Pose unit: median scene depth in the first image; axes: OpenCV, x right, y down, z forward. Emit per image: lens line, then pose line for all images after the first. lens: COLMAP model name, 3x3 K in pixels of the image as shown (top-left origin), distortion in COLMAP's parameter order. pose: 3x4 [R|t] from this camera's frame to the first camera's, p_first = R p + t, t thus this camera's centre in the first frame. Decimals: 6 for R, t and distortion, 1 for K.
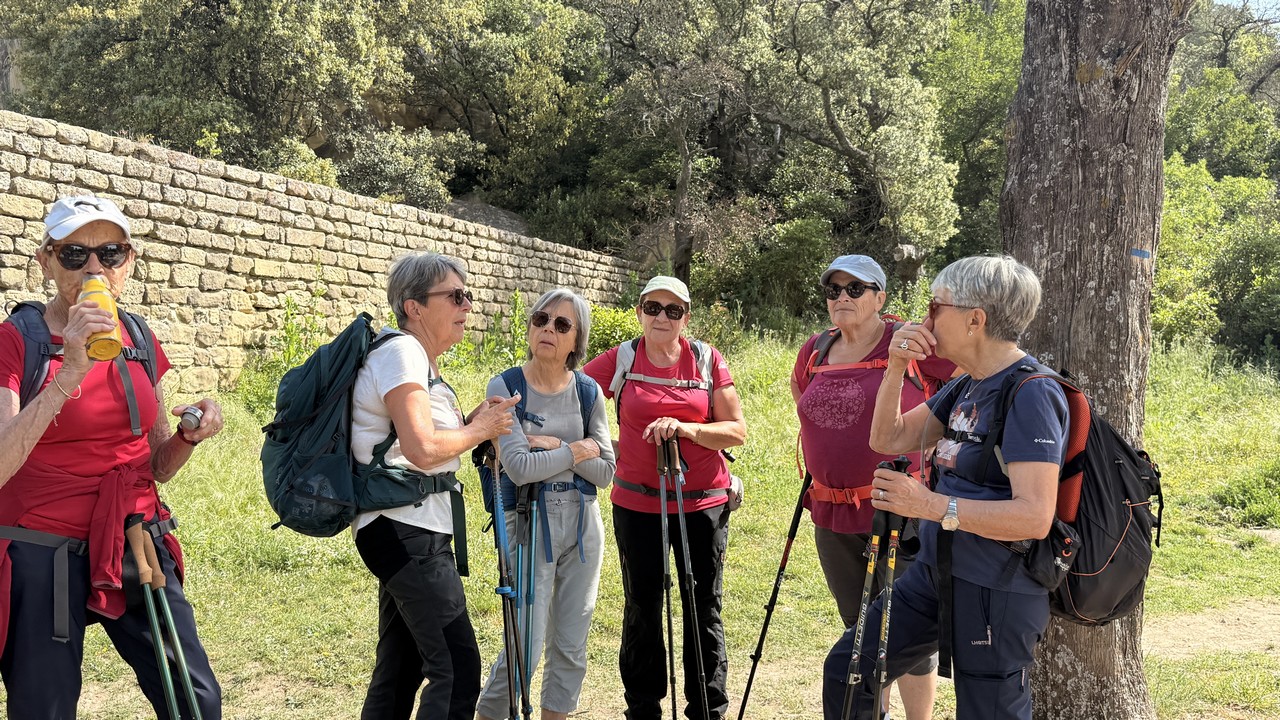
lens RADIAL K [[1201.5, 0, 640.1], [0, 1201.5, 359.9], [0, 0, 1]] dist [0.001635, 0.000000]
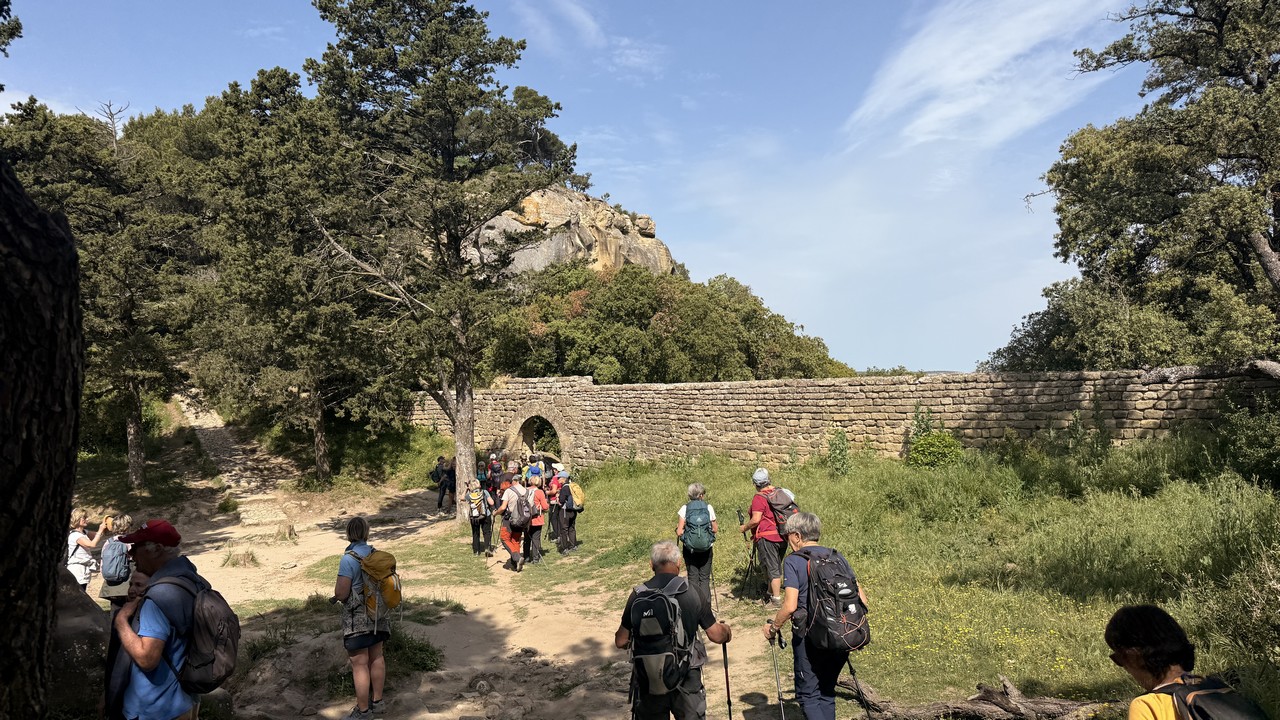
lens RADIAL K [[913.7, 0, 639.5], [0, 913.7, 360.5], [0, 0, 1]] dist [-0.005096, -0.002646]
pose [[0.813511, -0.086553, -0.575072, 0.383937], [0.019621, 0.992385, -0.121606, 0.025866], [0.581218, 0.087644, 0.809014, -0.673808]]
